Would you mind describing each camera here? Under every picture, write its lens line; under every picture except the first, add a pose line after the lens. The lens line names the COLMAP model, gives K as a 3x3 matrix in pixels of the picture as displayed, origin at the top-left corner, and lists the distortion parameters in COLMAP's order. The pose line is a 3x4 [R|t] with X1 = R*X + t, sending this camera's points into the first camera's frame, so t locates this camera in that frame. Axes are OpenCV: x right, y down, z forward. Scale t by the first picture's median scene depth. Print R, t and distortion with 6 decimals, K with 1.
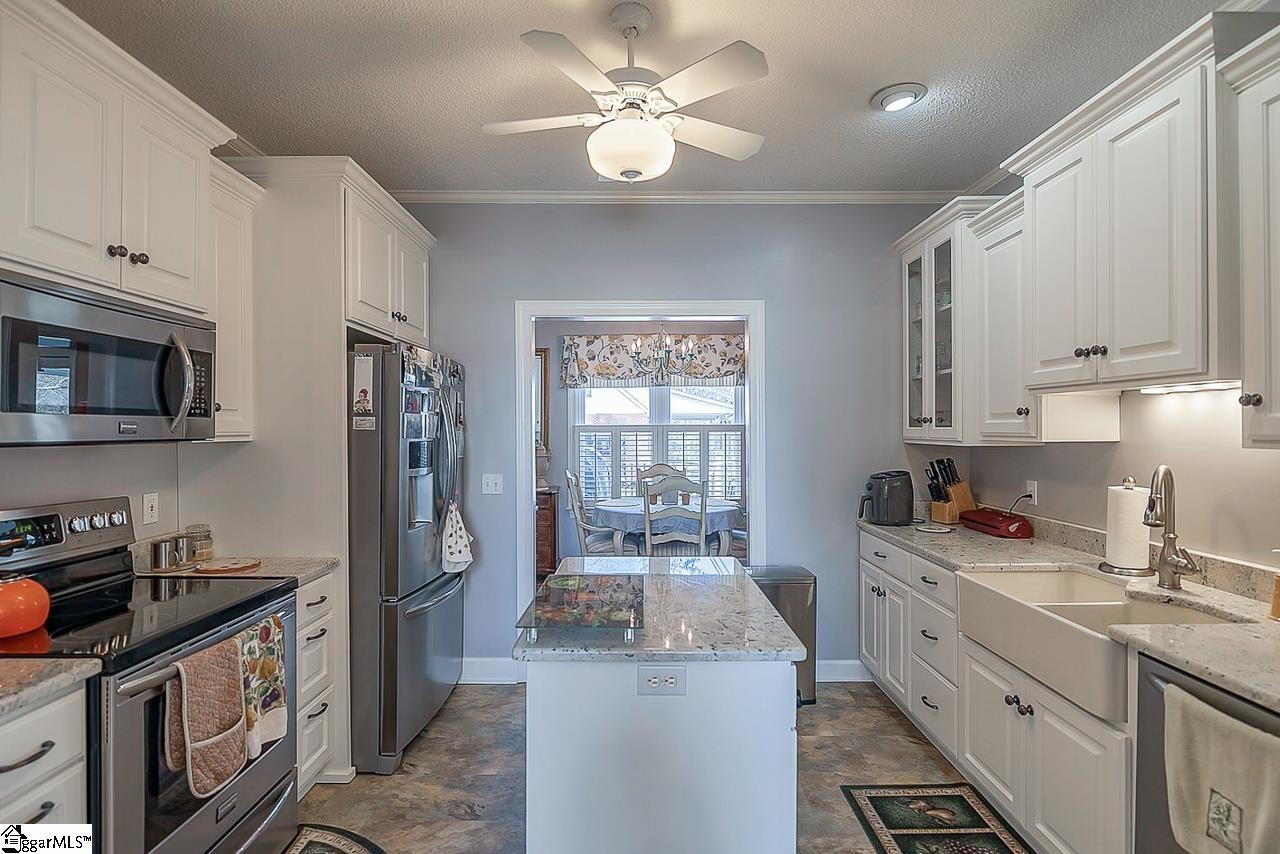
lens RADIAL K [[591.1, 0, 638.0], [0, 591.1, 428.4], [0, 0, 1]] dist [-0.014858, -0.000122]
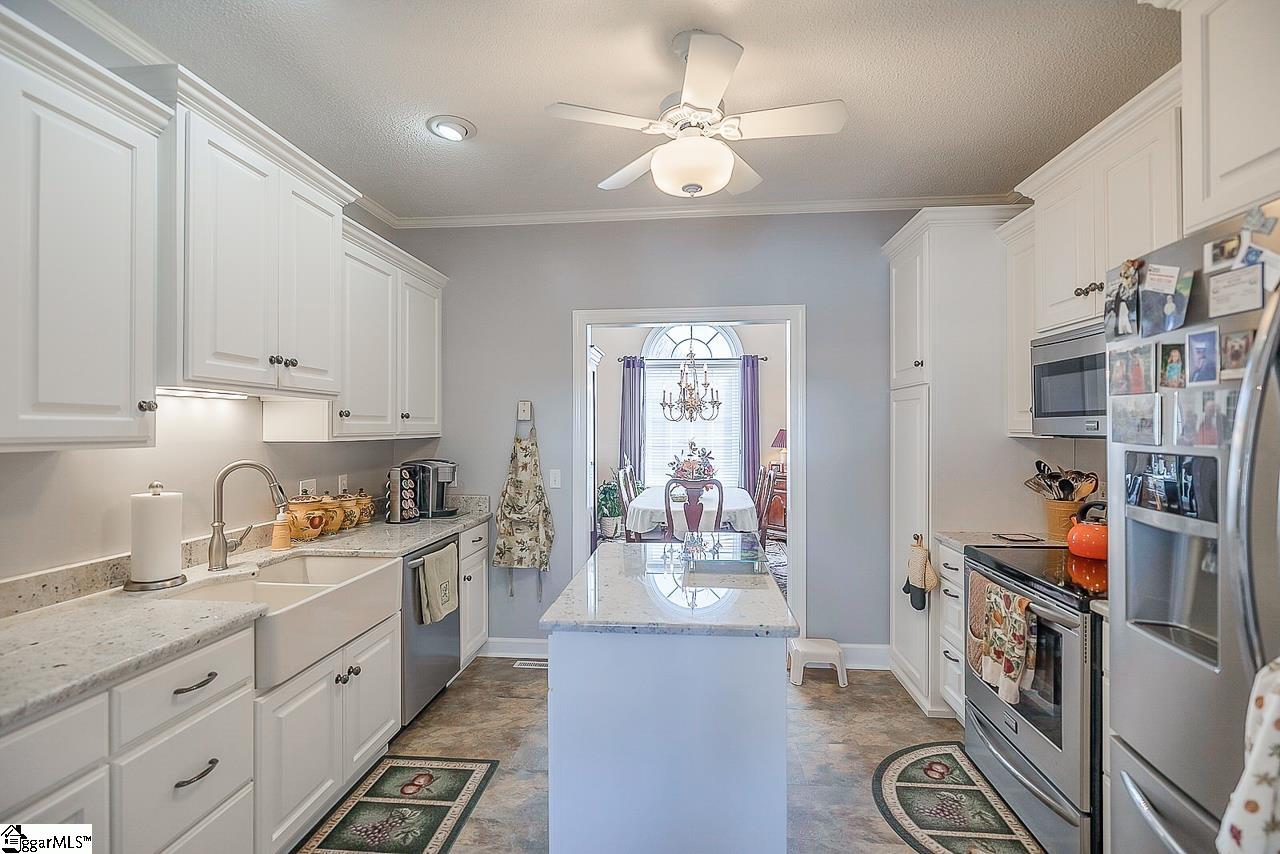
lens RADIAL K [[591.1, 0, 644.7], [0, 591.1, 426.5], [0, 0, 1]] dist [-0.014858, -0.000122]
pose [[-0.995135, 0.000639, 0.098522, -0.032622], [0.000111, 0.999986, -0.005365, 0.006942], [-0.098524, -0.005328, -0.995120, 2.246366]]
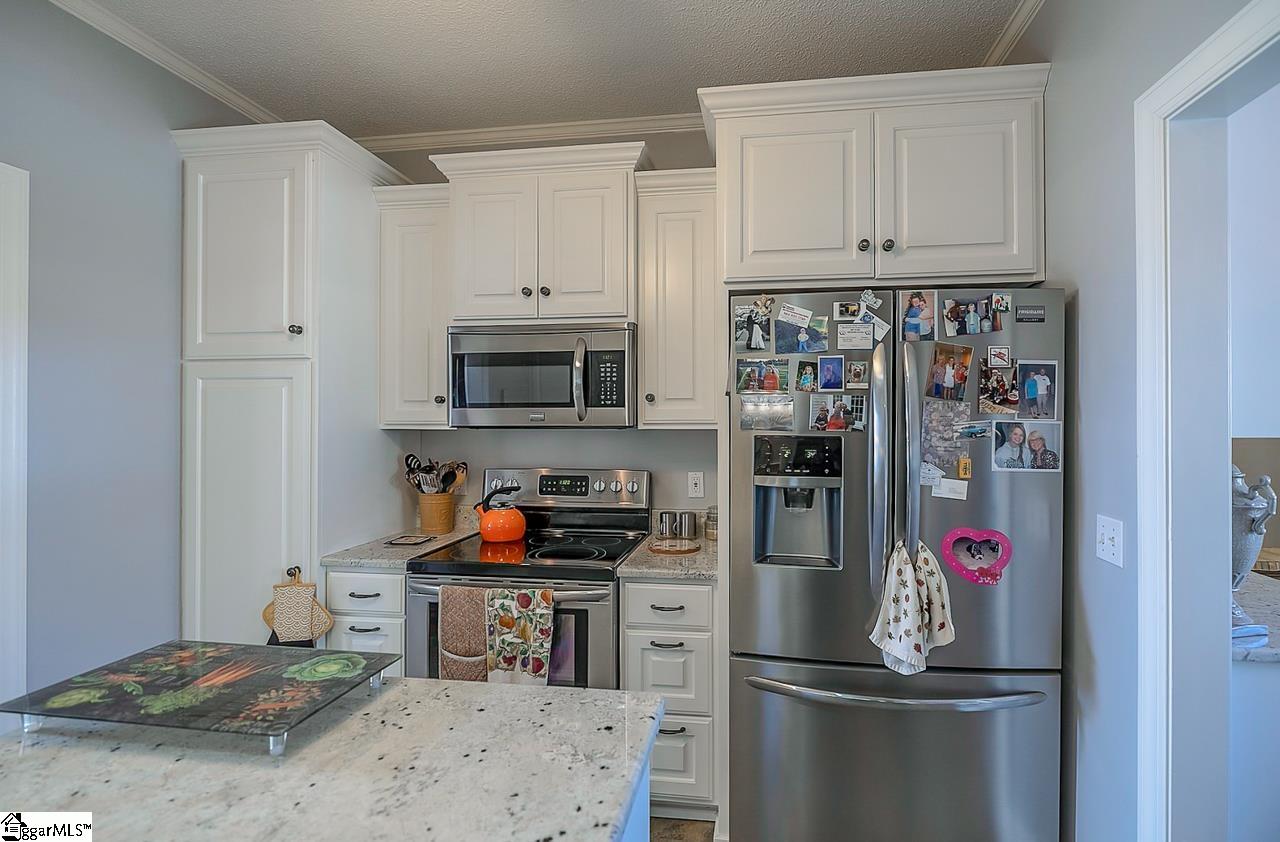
lens RADIAL K [[591.1, 0, 693.4], [0, 591.1, 417.0], [0, 0, 1]] dist [-0.014858, -0.000122]
pose [[-0.119271, -0.002955, -0.992857, 0.443935], [0.003893, 0.999986, -0.003444, 0.005517], [0.992854, -0.004276, -0.119258, 1.461152]]
